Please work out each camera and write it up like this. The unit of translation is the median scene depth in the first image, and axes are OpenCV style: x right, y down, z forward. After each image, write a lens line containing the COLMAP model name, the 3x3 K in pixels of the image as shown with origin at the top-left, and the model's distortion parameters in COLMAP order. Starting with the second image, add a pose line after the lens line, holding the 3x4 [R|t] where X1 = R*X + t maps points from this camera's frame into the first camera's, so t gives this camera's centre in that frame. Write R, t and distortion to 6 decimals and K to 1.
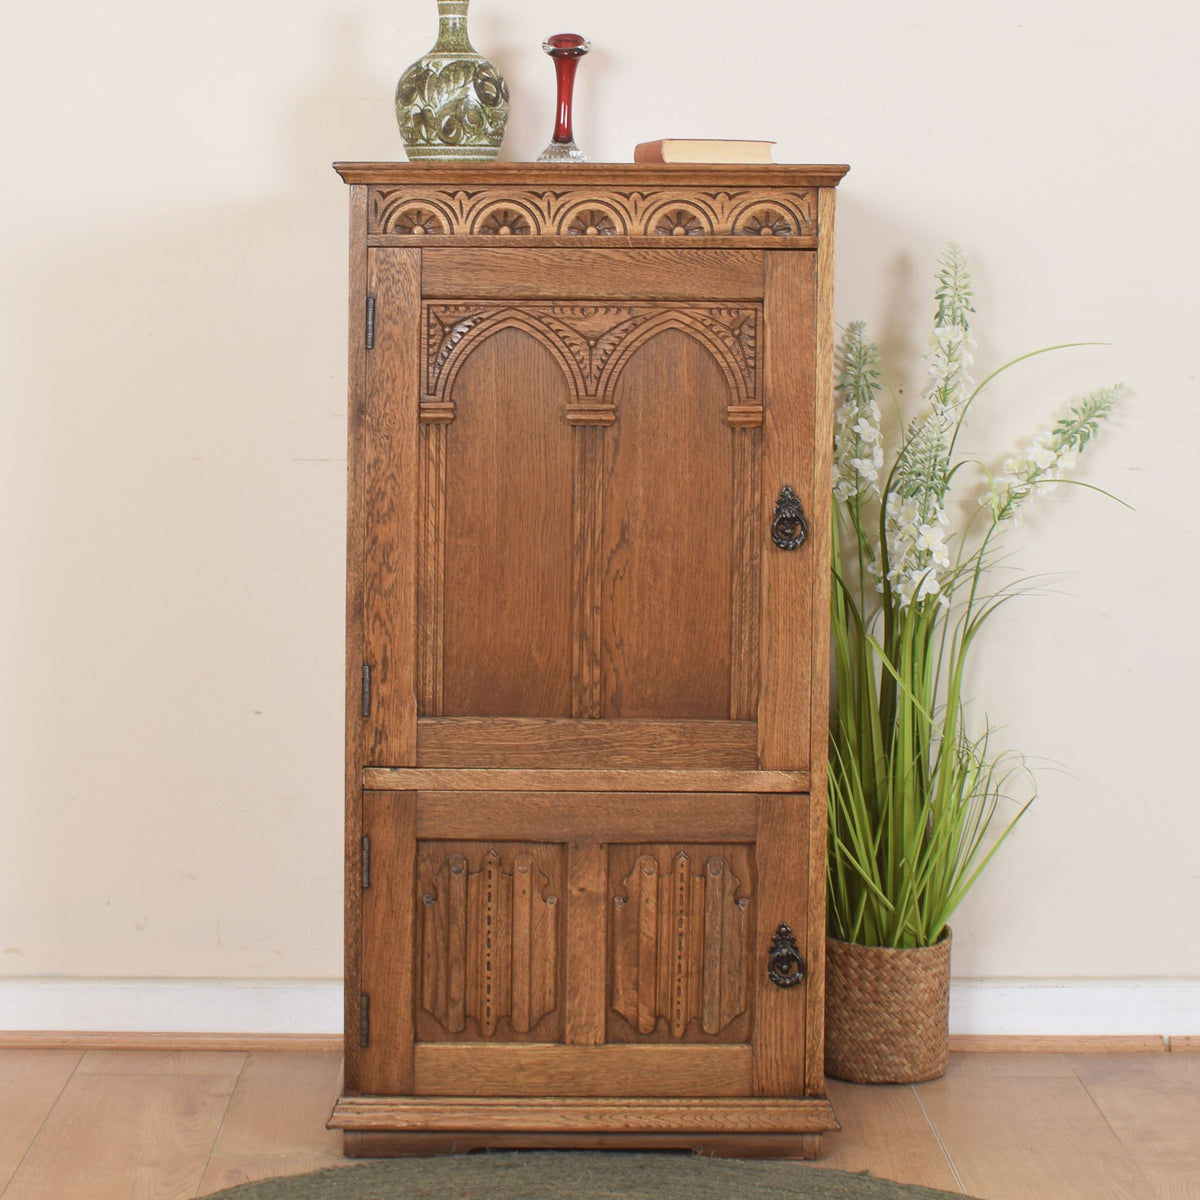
lens RADIAL K [[3294.7, 0, 661.0], [0, 3294.7, 508.1], [0, 0, 1]] dist [-0.043718, 0.000000]
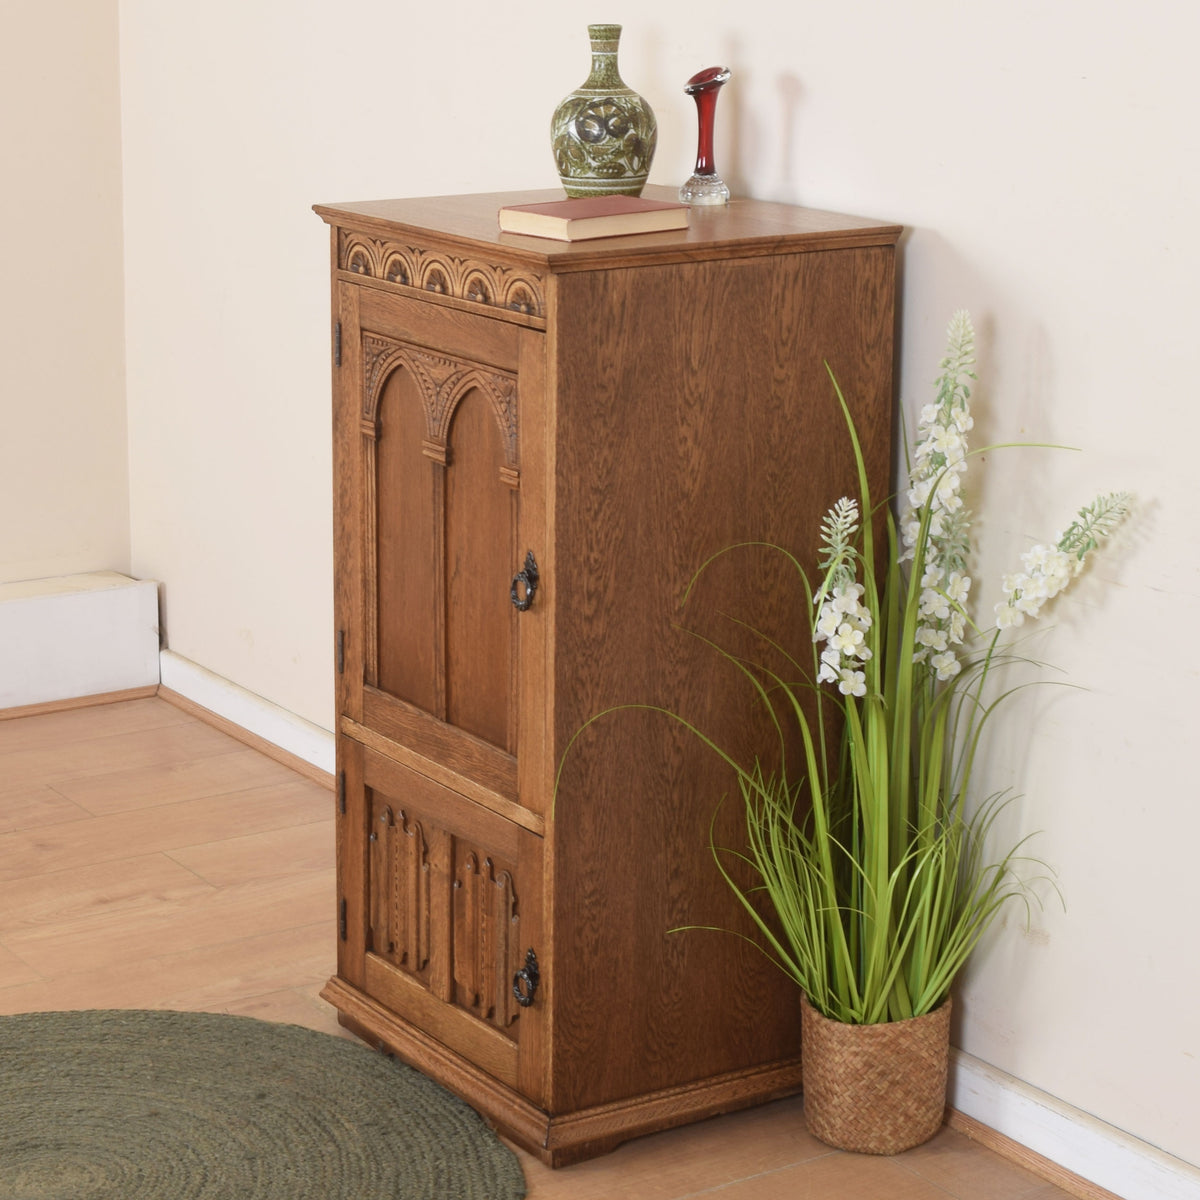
lens RADIAL K [[2998.1, 0, 651.3], [0, 2998.1, 547.1], [0, 0, 1]] dist [-0.064411, 0.000000]
pose [[0.548205, 0.189747, -0.814535, 0.835656], [-0.066031, 0.980703, 0.184015, -0.185763], [0.833733, -0.047094, 0.550155, 0.504284]]
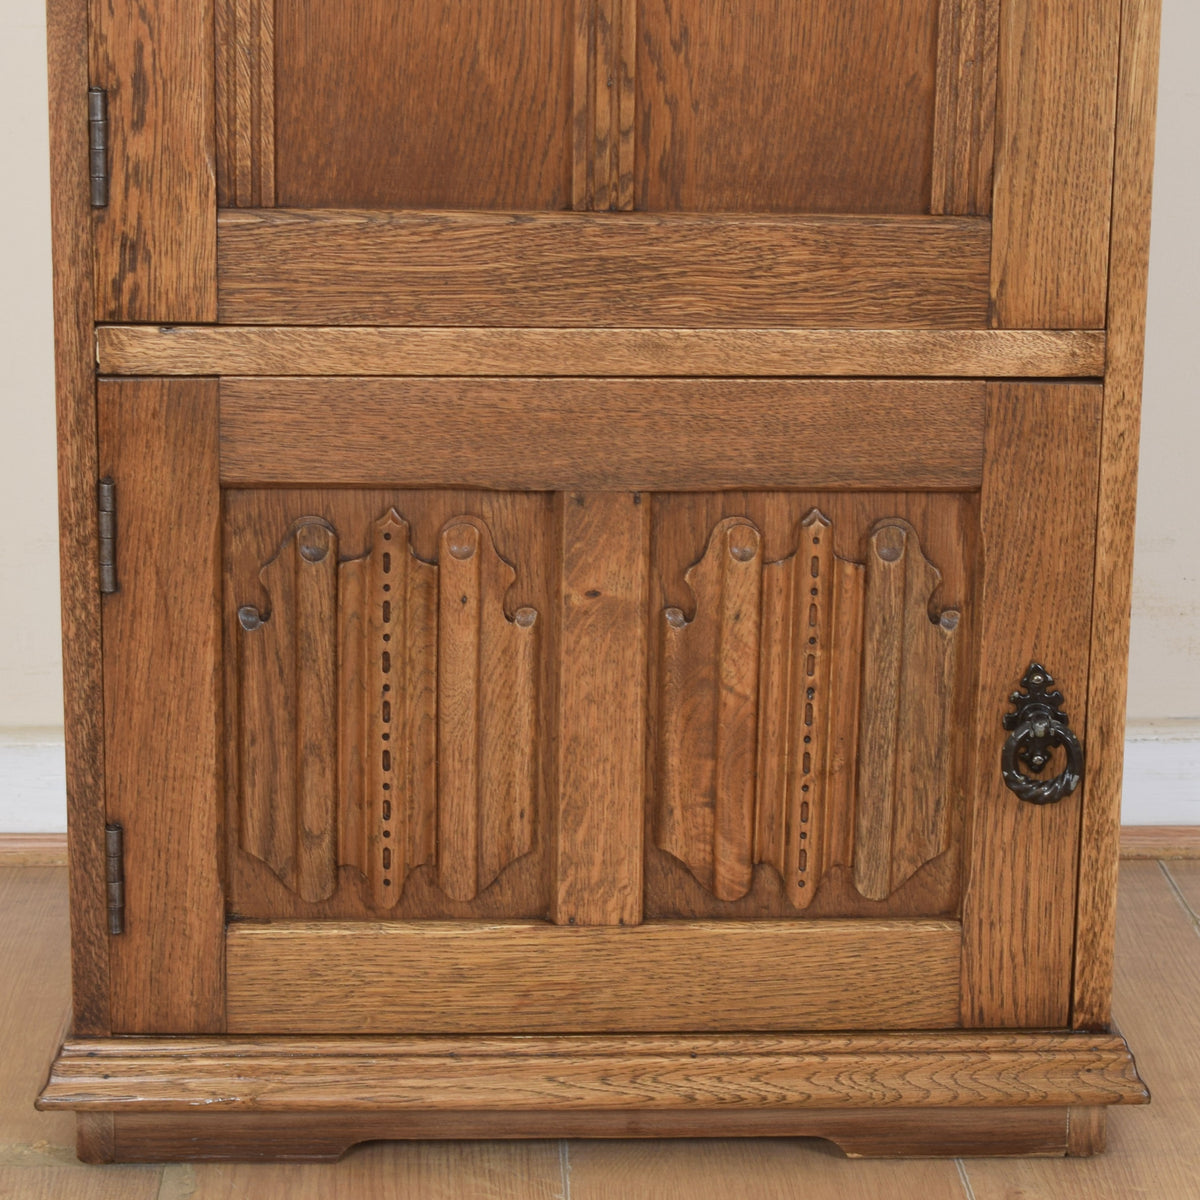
lens RADIAL K [[3315.5, 0, 632.2], [0, 3315.5, 564.4], [0, 0, 1]] dist [-0.038759, 0.000000]
pose [[0.999394, -0.004850, 0.034470, -0.034370], [-0.001153, 0.985086, 0.172056, 0.034205], [-0.034791, -0.171991, 0.984484, 0.557823]]
